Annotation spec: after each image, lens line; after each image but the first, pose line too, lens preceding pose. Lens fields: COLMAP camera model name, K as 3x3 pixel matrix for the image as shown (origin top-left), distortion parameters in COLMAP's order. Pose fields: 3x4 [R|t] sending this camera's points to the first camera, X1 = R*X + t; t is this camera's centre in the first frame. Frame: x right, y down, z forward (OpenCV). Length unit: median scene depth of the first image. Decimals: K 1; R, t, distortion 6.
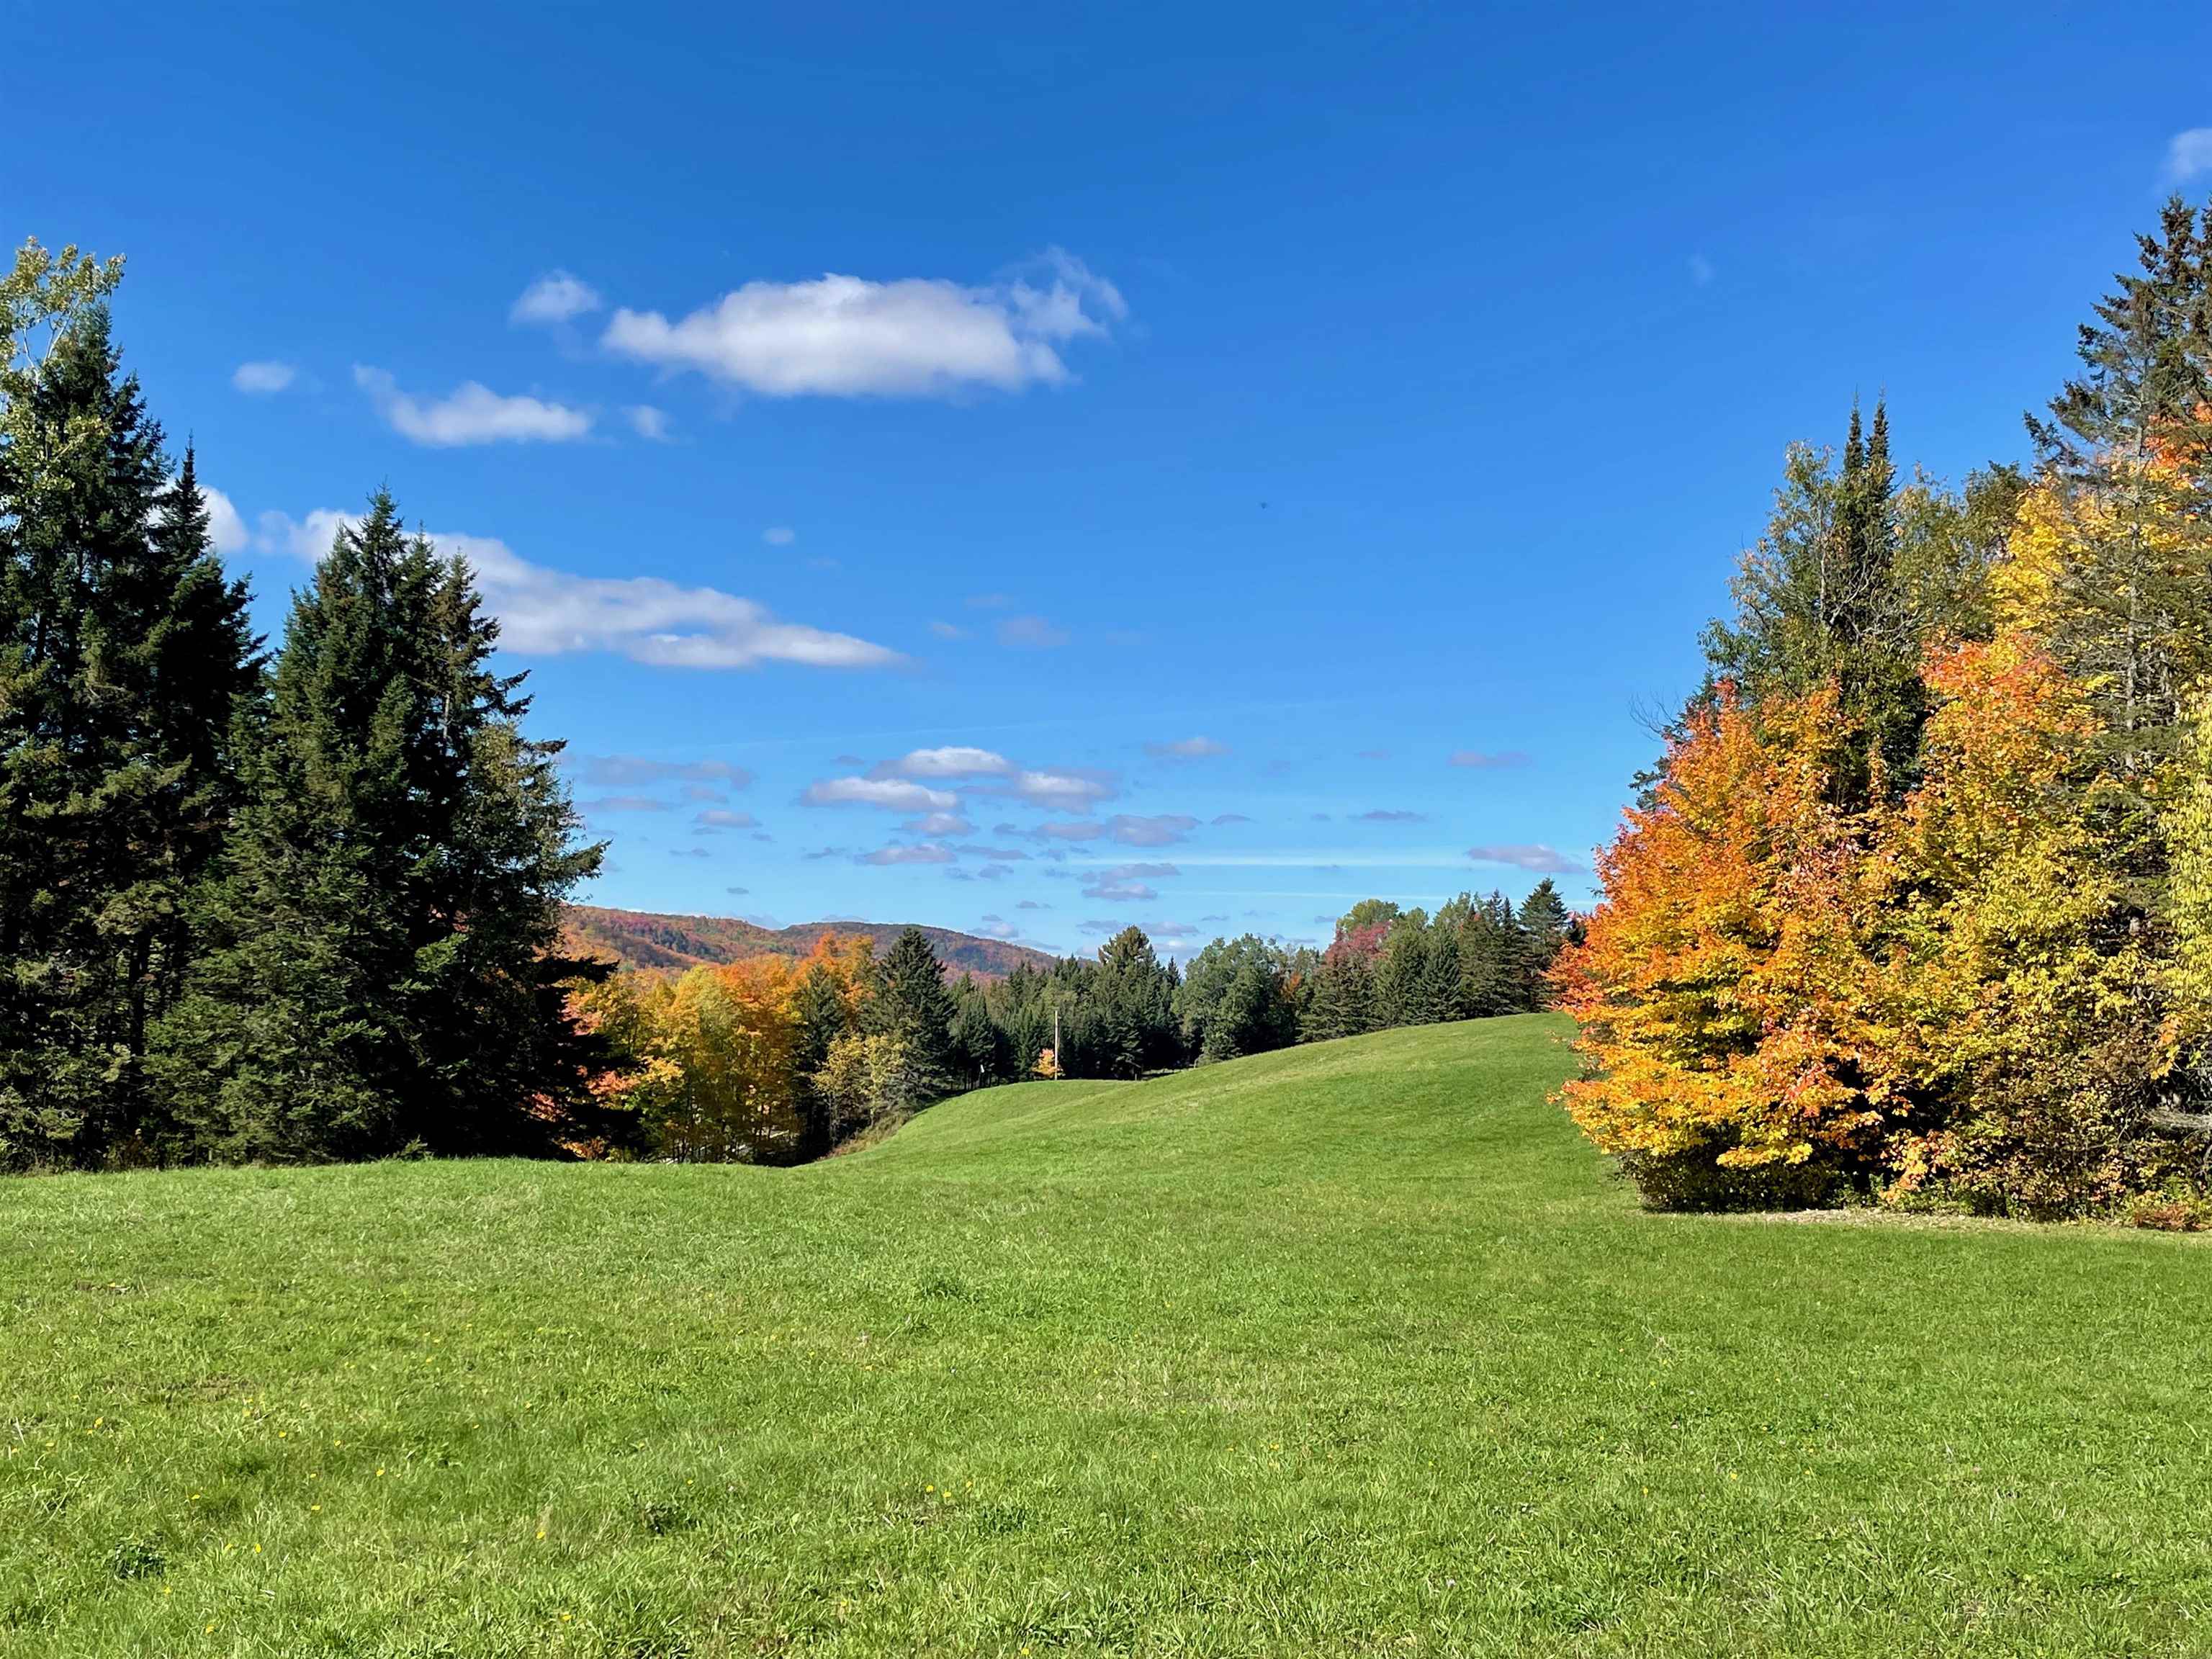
lens RADIAL K [[2409.6, 0, 1127.4], [0, 2409.6, 776.9], [0, 0, 1]] dist [0.051294, 0.000000]
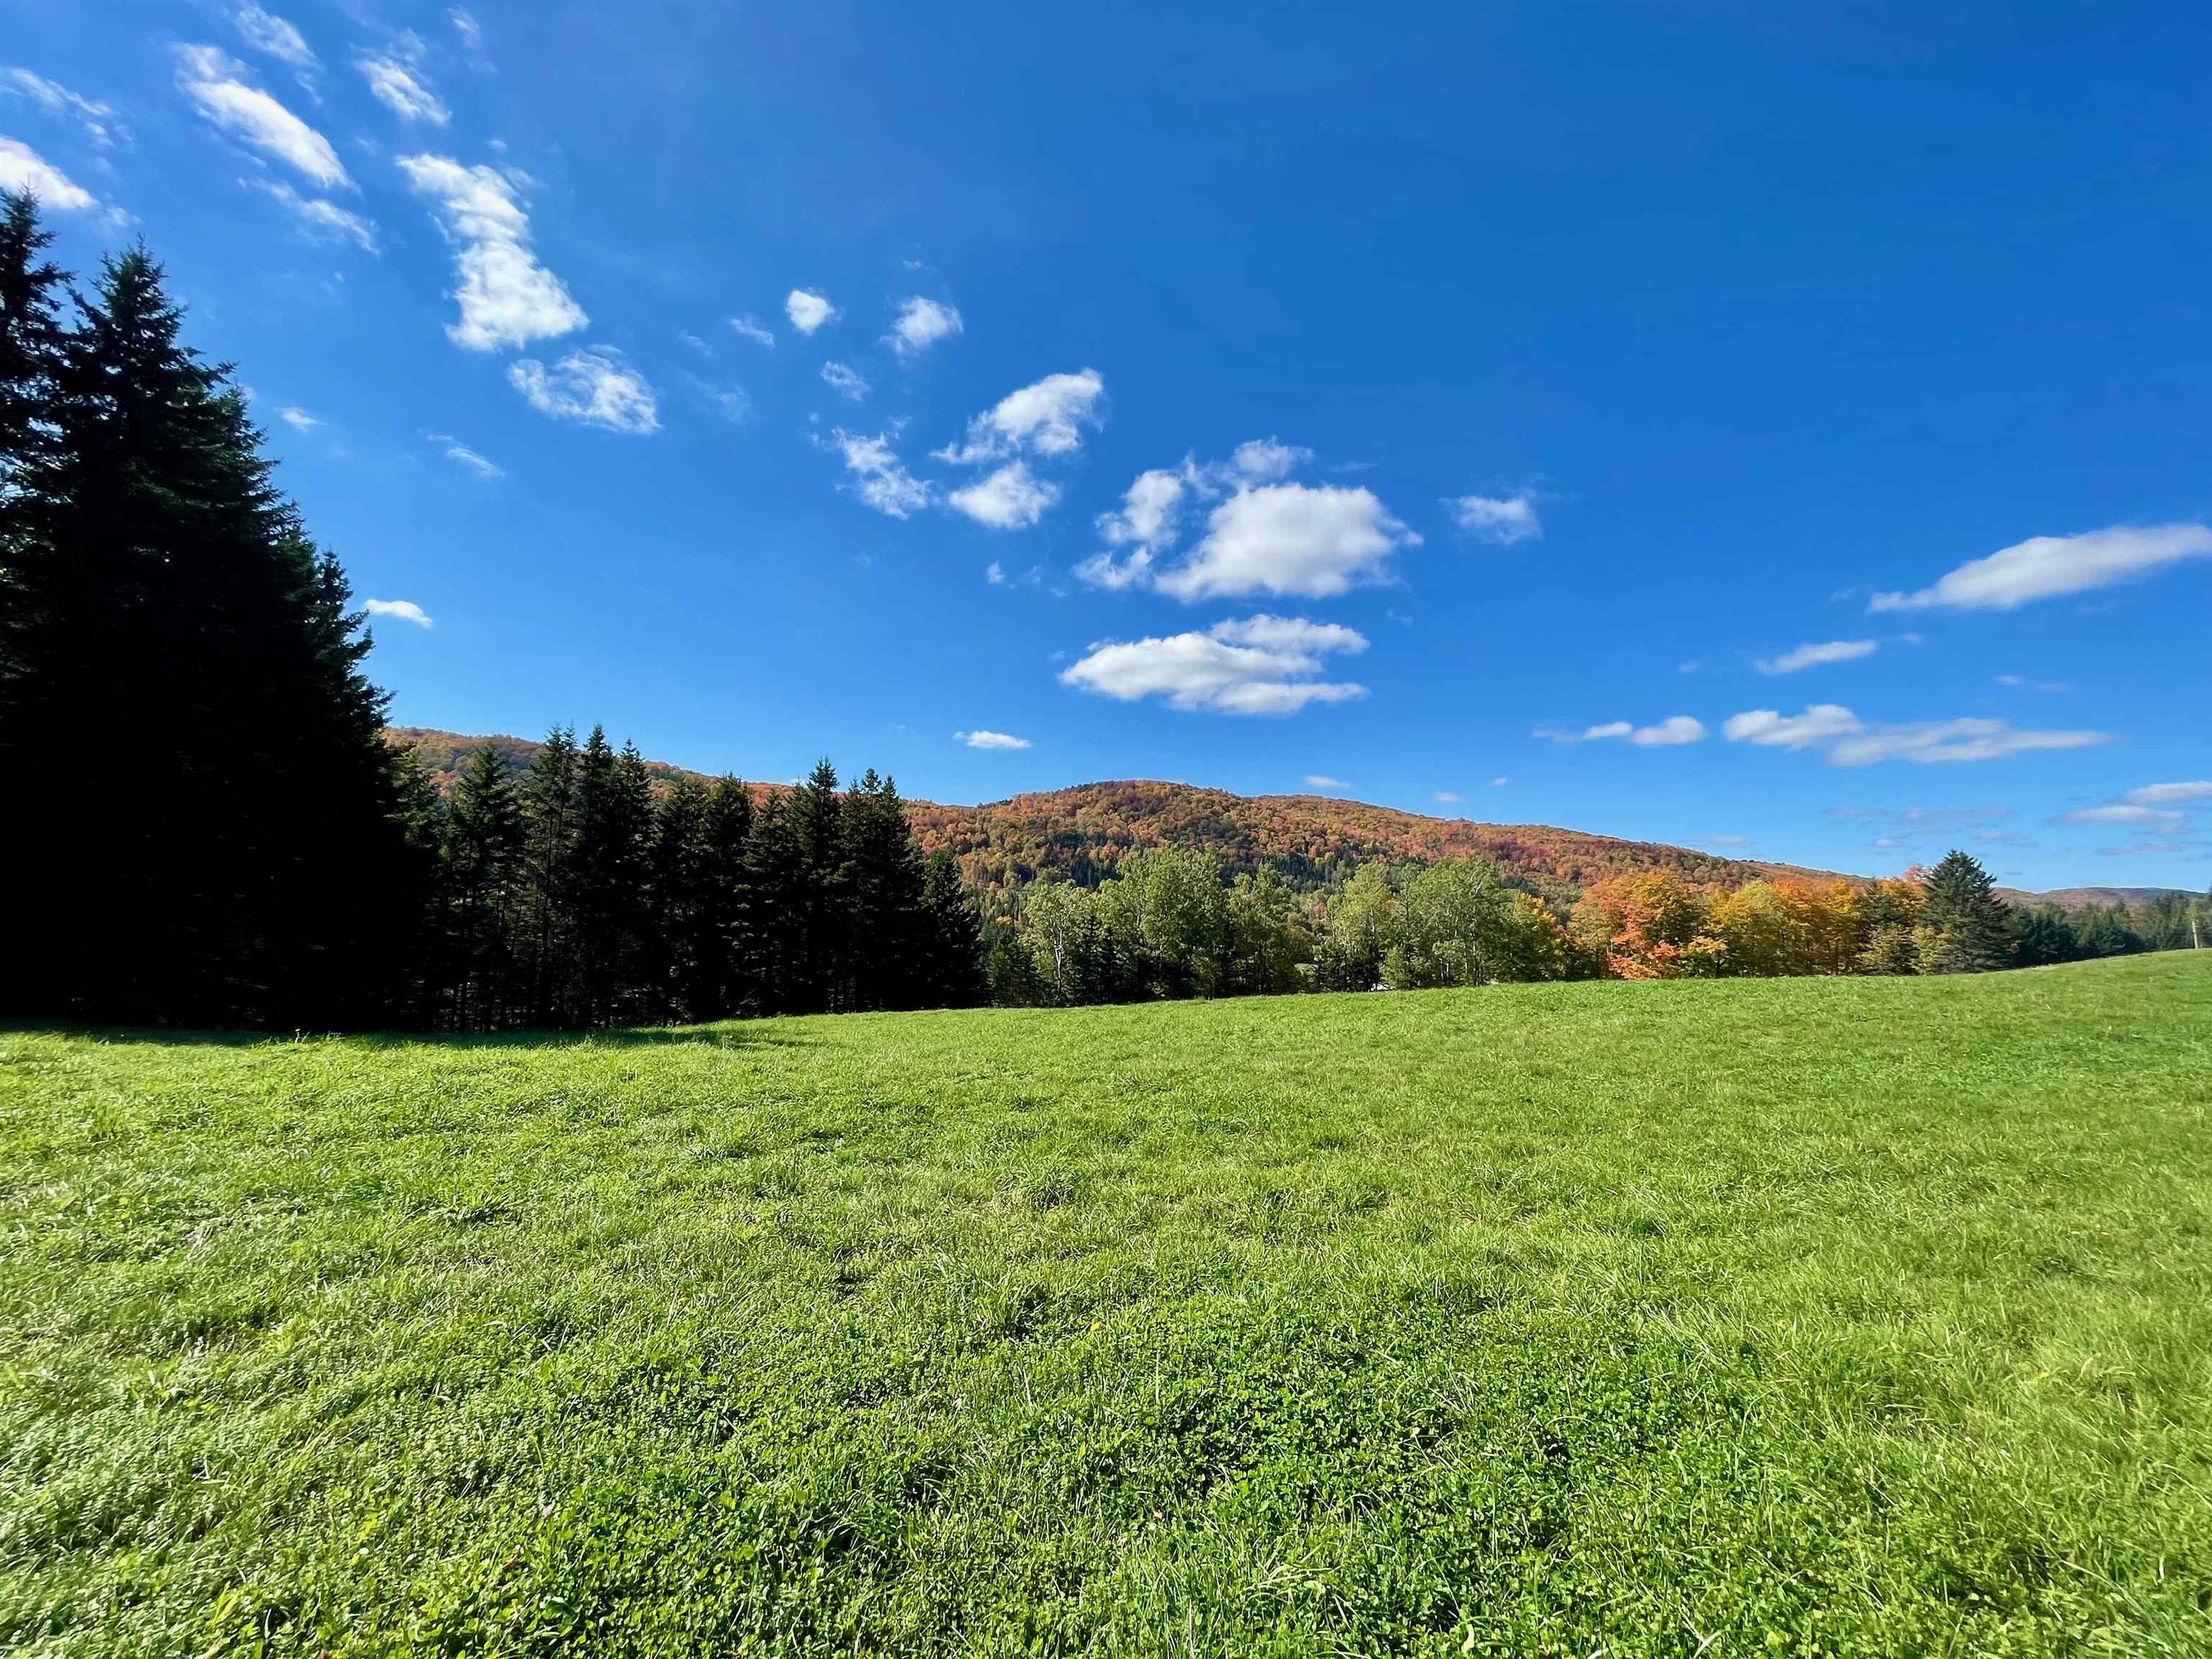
lens RADIAL K [[890.6, 0, 1100.7], [0, 890.6, 827.3], [0, 0, 1]] dist [0.002378, -0.000319]
pose [[0.576882, -0.082605, -0.812640, 0.039179], [0.067453, 0.996293, -0.053389, 0.037439], [0.814038, -0.024016, 0.580315, 0.262693]]
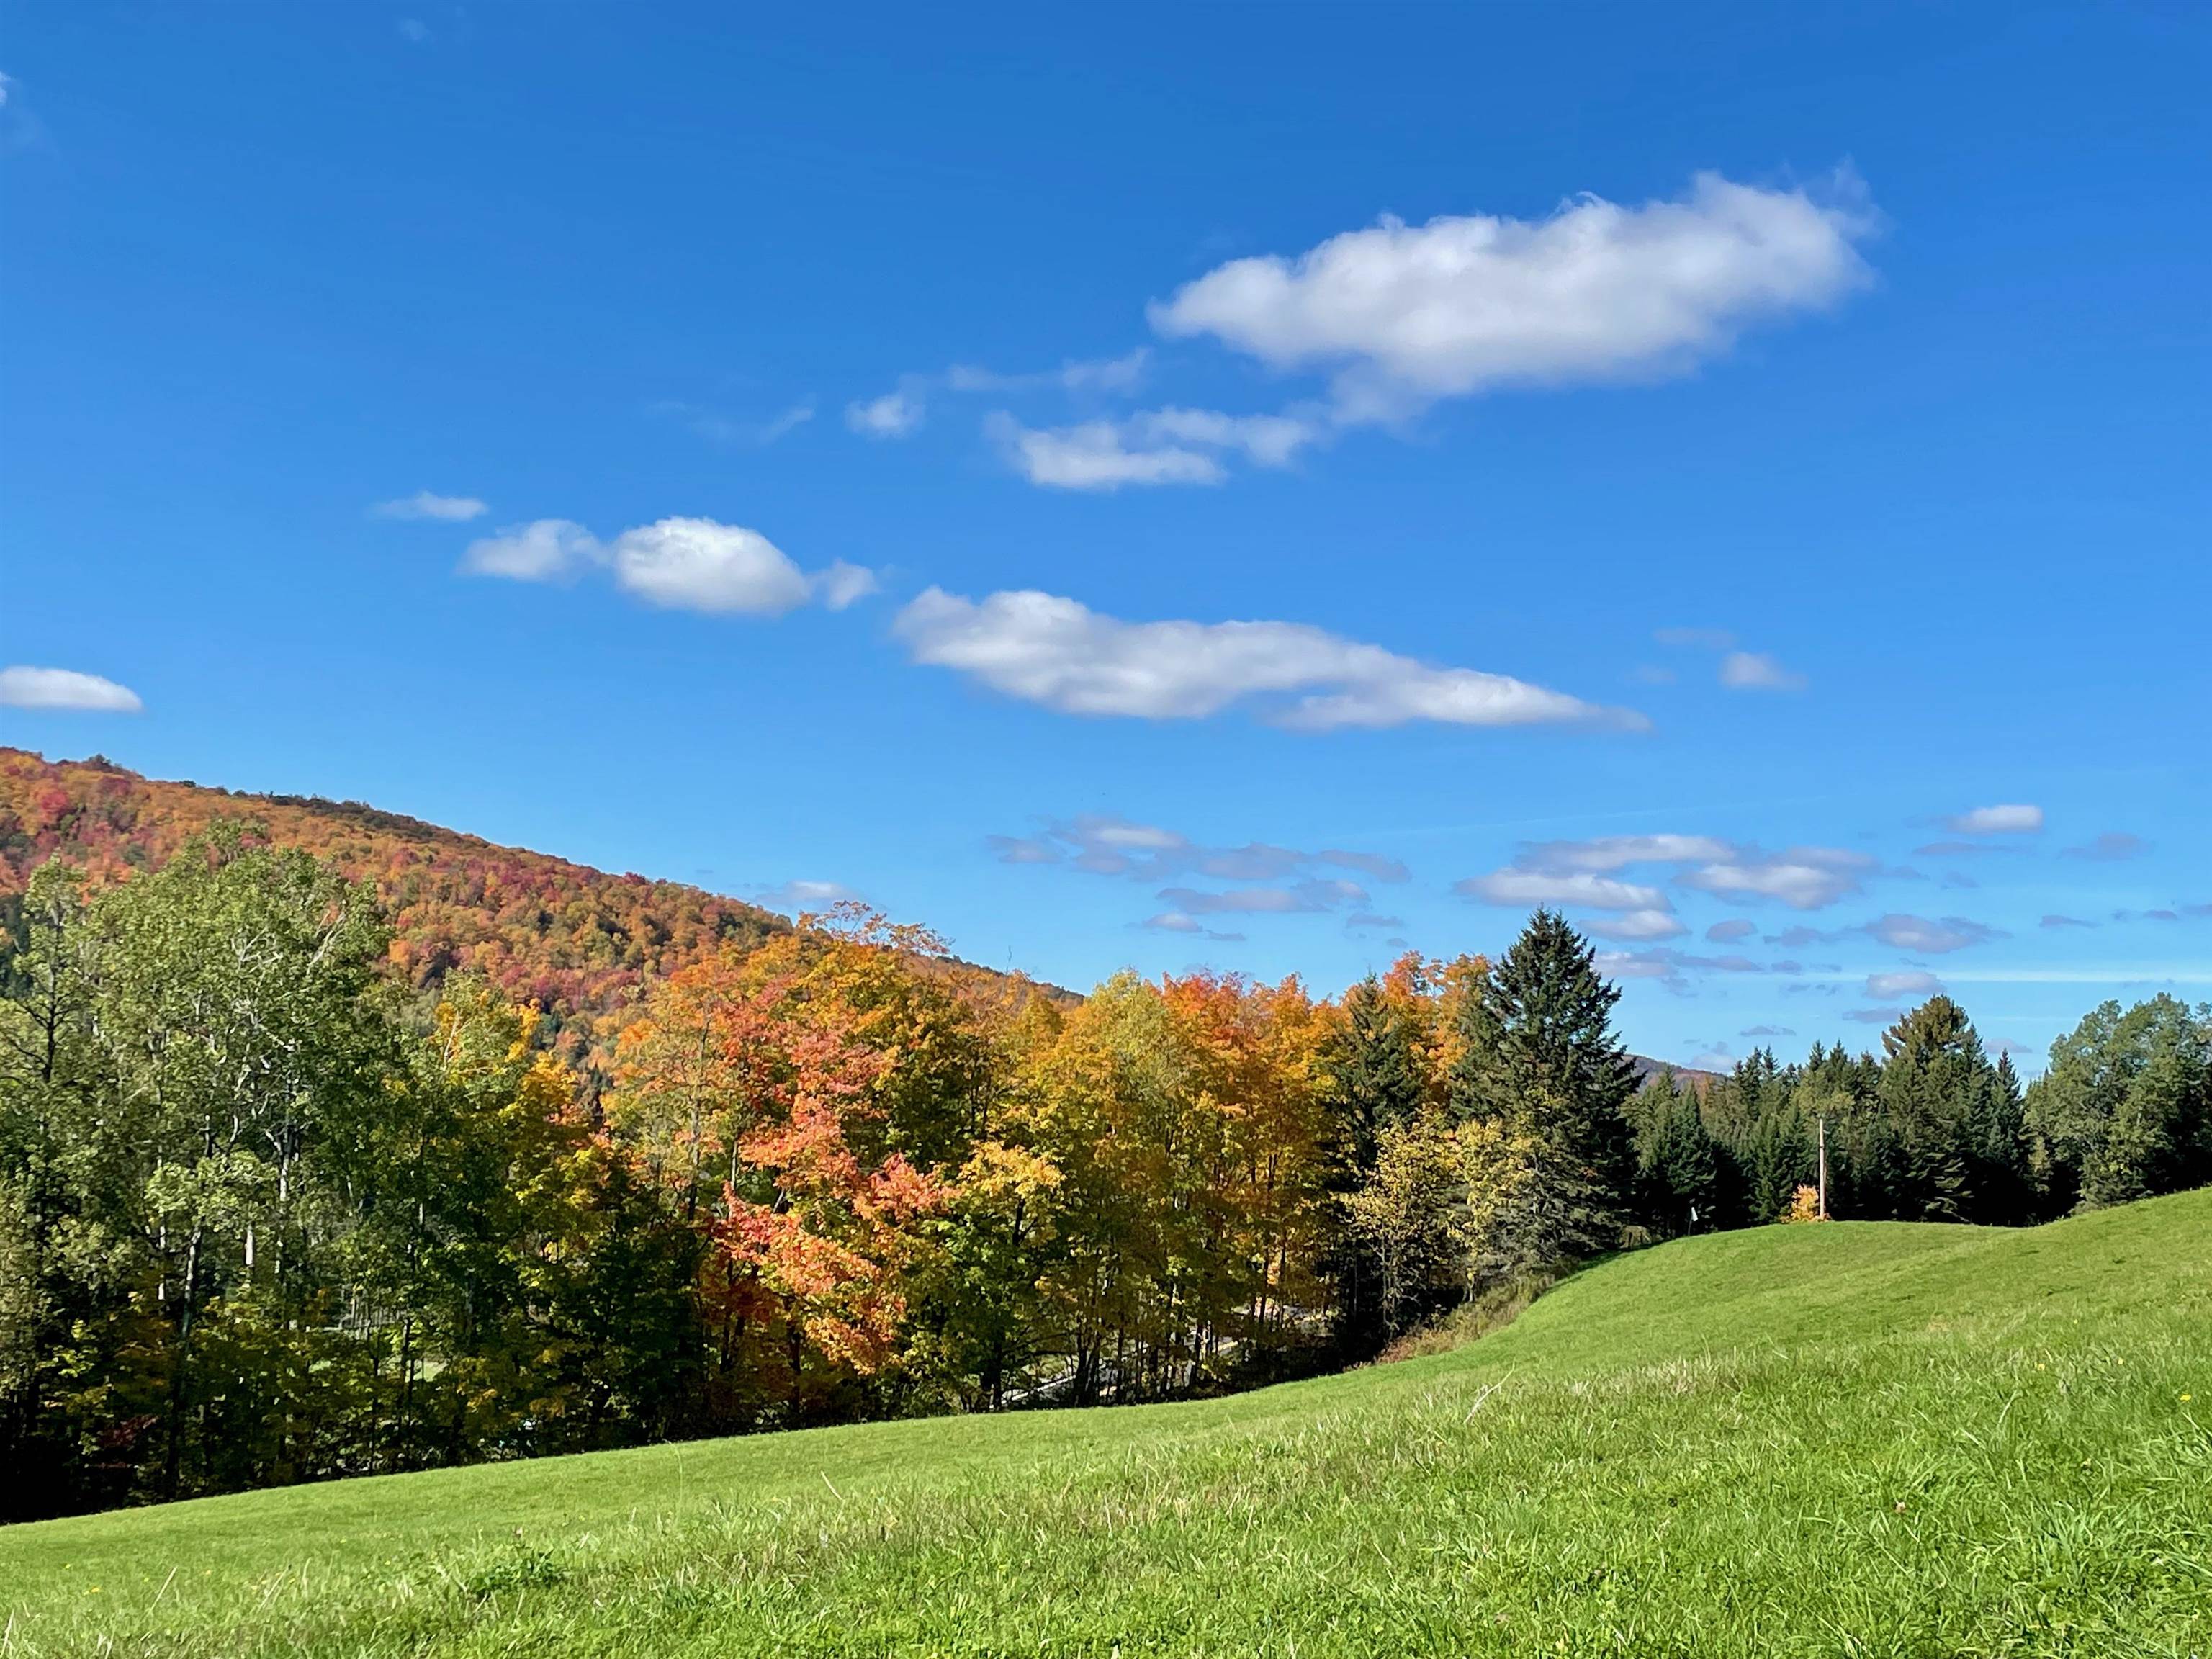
lens RADIAL K [[3062.4, 0, 1122.3], [0, 3062.4, 817.7], [0, 0, 1]] dist [0.052482, 0.000000]
pose [[0.970545, -0.008173, -0.240781, -0.018443], [0.004620, 0.999872, -0.015316, 0.044944], [0.240875, 0.013752, 0.970459, 0.305389]]
